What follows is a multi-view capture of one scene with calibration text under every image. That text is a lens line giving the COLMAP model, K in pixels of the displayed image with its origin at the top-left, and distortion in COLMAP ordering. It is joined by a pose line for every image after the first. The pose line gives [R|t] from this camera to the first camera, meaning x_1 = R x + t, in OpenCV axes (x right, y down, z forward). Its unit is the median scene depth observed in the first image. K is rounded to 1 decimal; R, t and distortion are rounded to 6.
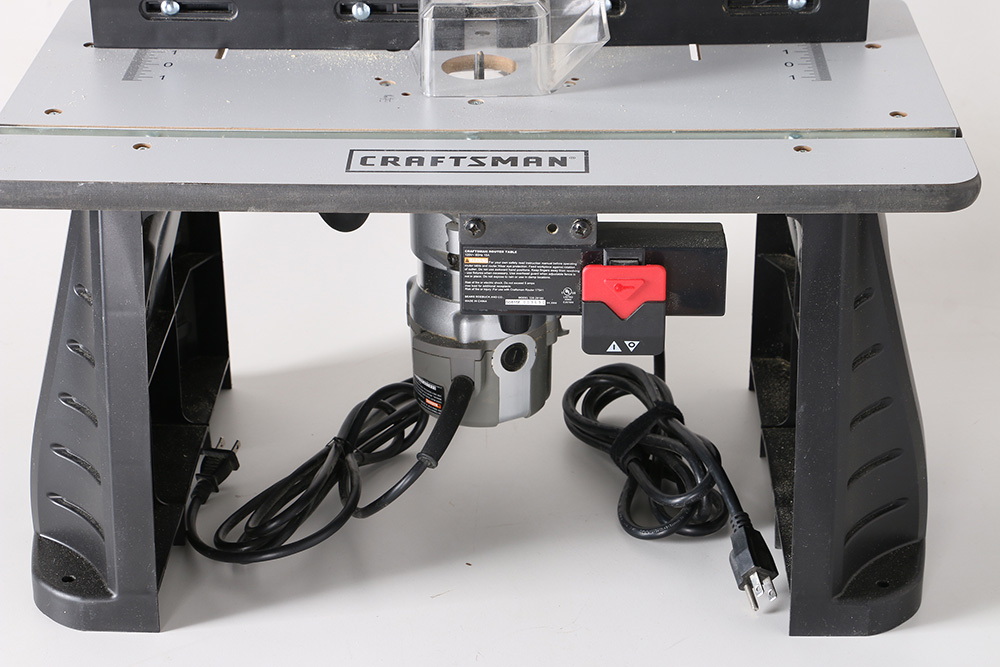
lens RADIAL K [[2389.2, 0, 500.0], [0, 2389.2, 333.5], [0, 0, 1]] dist [0.309086, -0.015289]
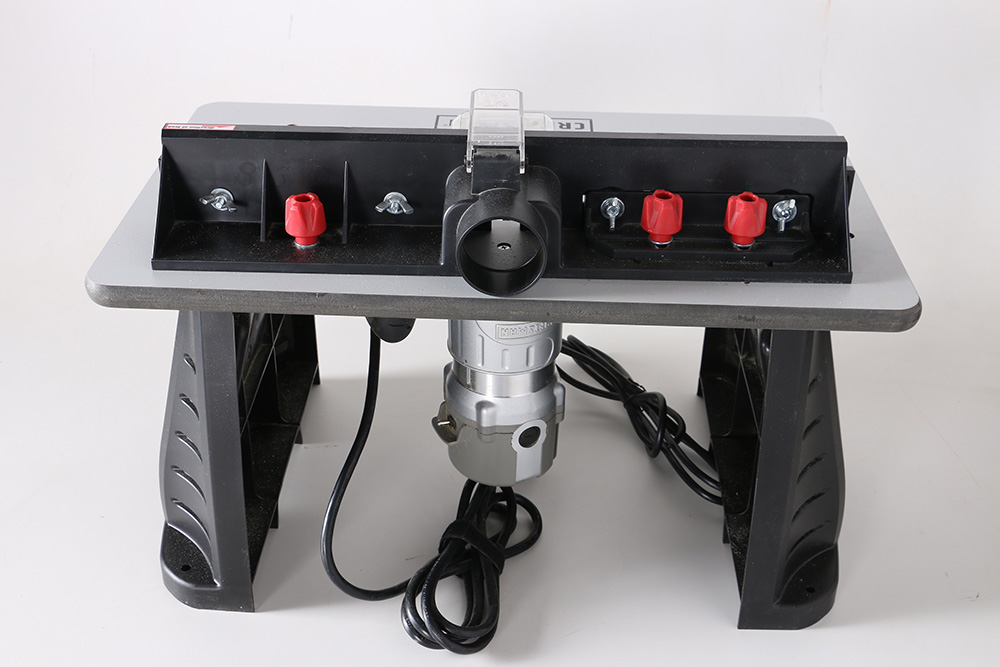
lens RADIAL K [[1312.5, 0, 500.0], [0, 1312.5, 333.5], [0, 0, 1]] dist [0.157264, 0.003495]
pose [[0.999858, 0.015565, -0.006515, -0.005043], [-0.014794, 0.994355, 0.105065, -0.103193], [0.008113, -0.104953, 0.994444, 0.299068]]
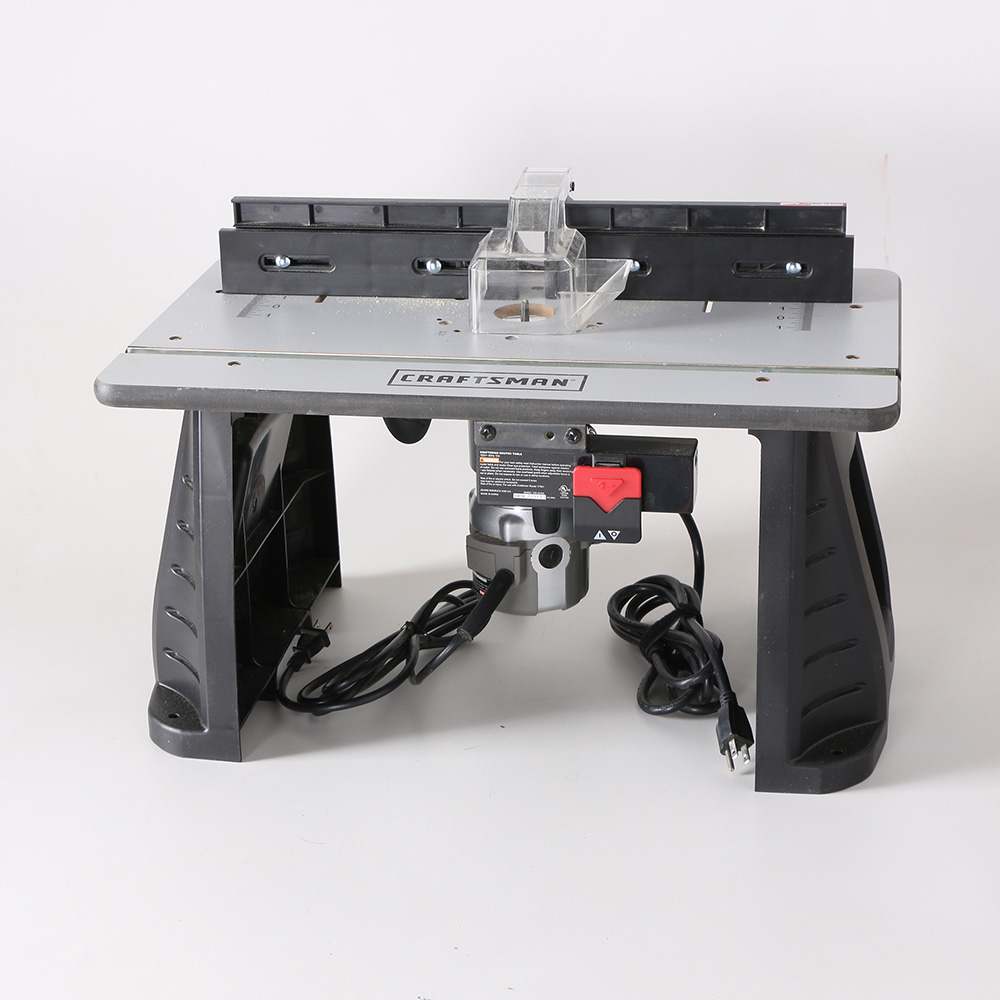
lens RADIAL K [[2358.1, 0, 500.0], [0, 2358.1, 500.0], [0, 0, 1]] dist [-0.018069, -0.023265]
pose [[0.990385, 0.034992, -0.133844, 0.143665], [-0.043831, 0.997008, -0.063677, 0.060534], [0.131215, 0.068931, 0.988955, -0.176329]]
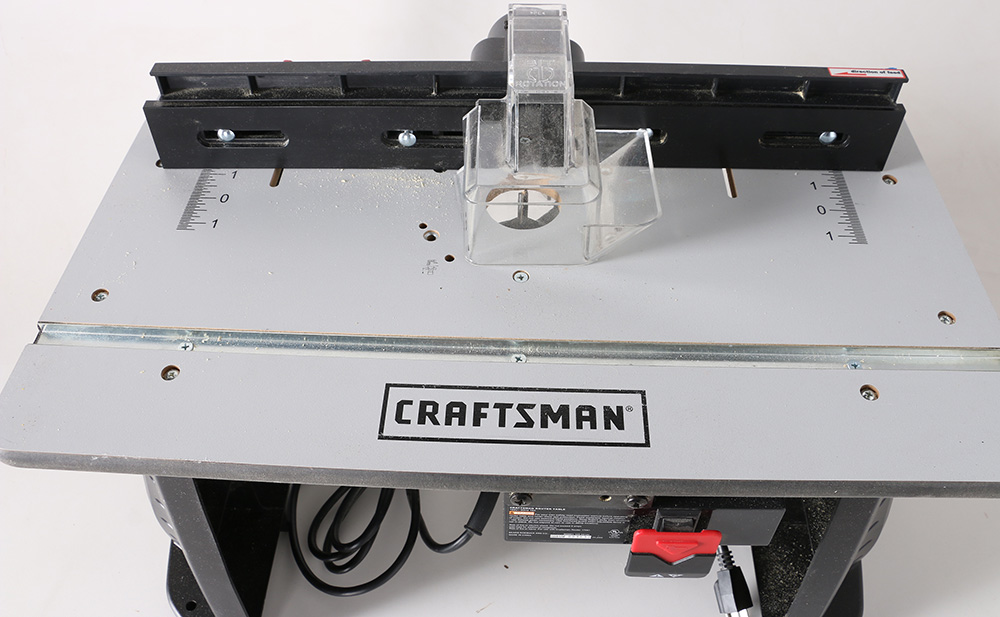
lens RADIAL K [[889.3, 0, 500.0], [0, 889.3, 308.5], [0, 0, 1]] dist [-0.175928, 0.146553]
pose [[0.999915, 0.011898, -0.005349, -0.015970], [-0.008953, 0.924131, 0.381971, -0.216442], [0.009488, -0.381891, 0.924159, 0.644512]]
